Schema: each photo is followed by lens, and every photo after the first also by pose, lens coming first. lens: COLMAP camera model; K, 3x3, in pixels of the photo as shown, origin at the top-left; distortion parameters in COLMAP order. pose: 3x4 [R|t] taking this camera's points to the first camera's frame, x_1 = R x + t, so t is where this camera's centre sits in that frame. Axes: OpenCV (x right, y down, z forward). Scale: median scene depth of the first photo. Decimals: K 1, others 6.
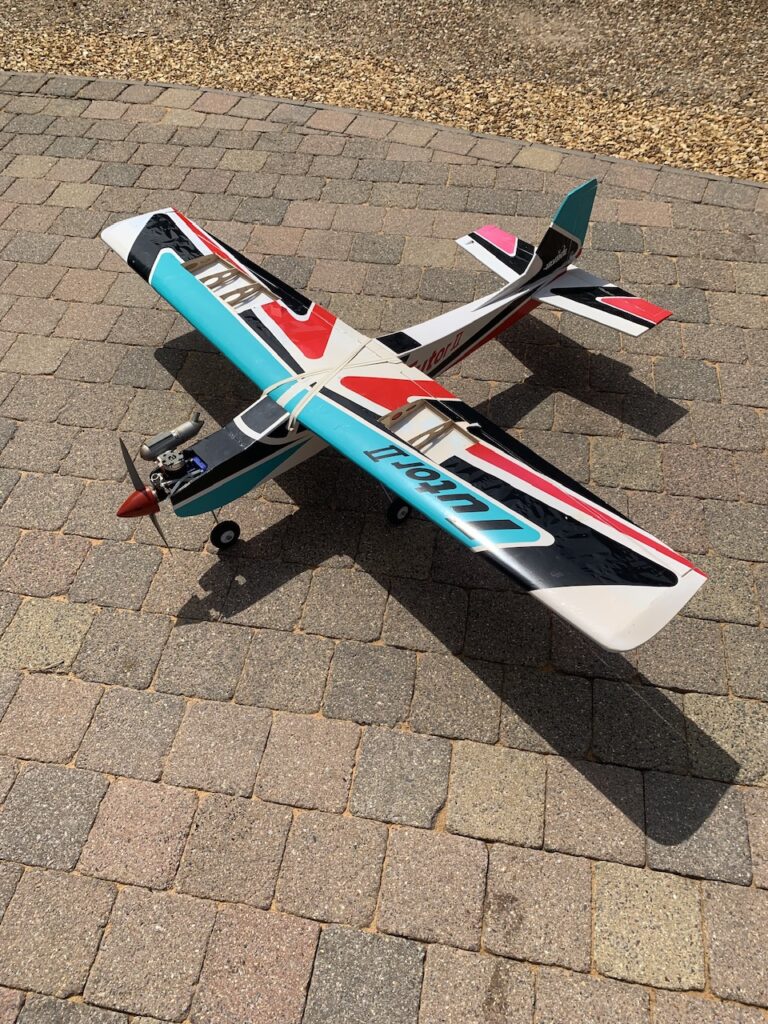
lens RADIAL K [[773.1, 0, 384.0], [0, 773.1, 512.0], [0, 0, 1]] dist [0.031716, -0.002501]
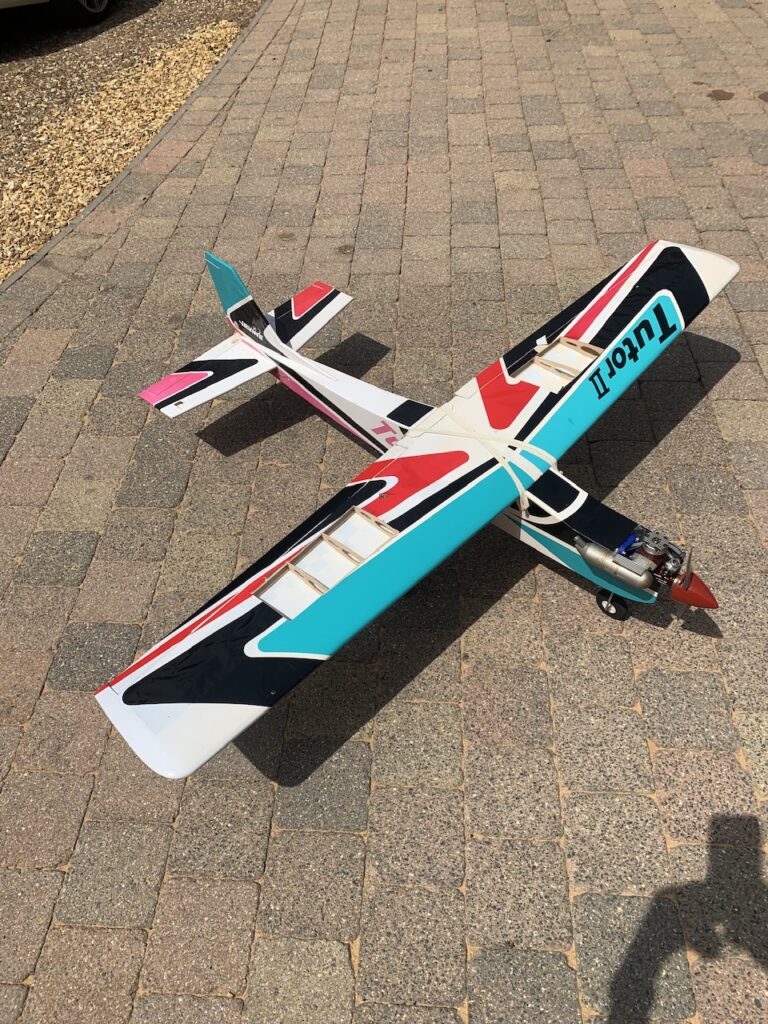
lens RADIAL K [[773.1, 0, 384.0], [0, 773.1, 512.0], [0, 0, 1]] dist [0.031716, -0.002501]
pose [[-0.113287, -0.712547, 0.692418, -0.799959], [0.788629, 0.359410, 0.498888, -0.746763], [-0.604343, 0.602578, 0.521219, 0.659048]]
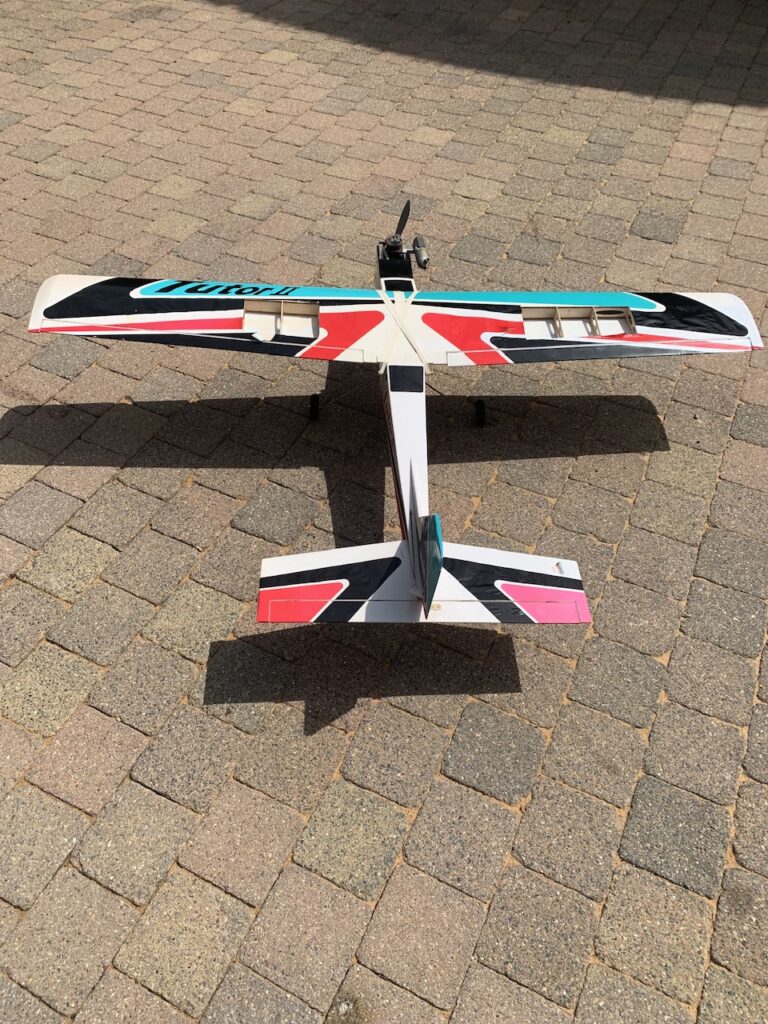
lens RADIAL K [[773.1, 0, 384.0], [0, 773.1, 512.0], [0, 0, 1]] dist [0.031716, -0.002501]
pose [[-0.622025, 0.592122, -0.512324, 0.725015], [-0.601814, 0.057036, 0.796597, -1.097709], [0.500904, 0.803827, 0.320870, 0.885857]]
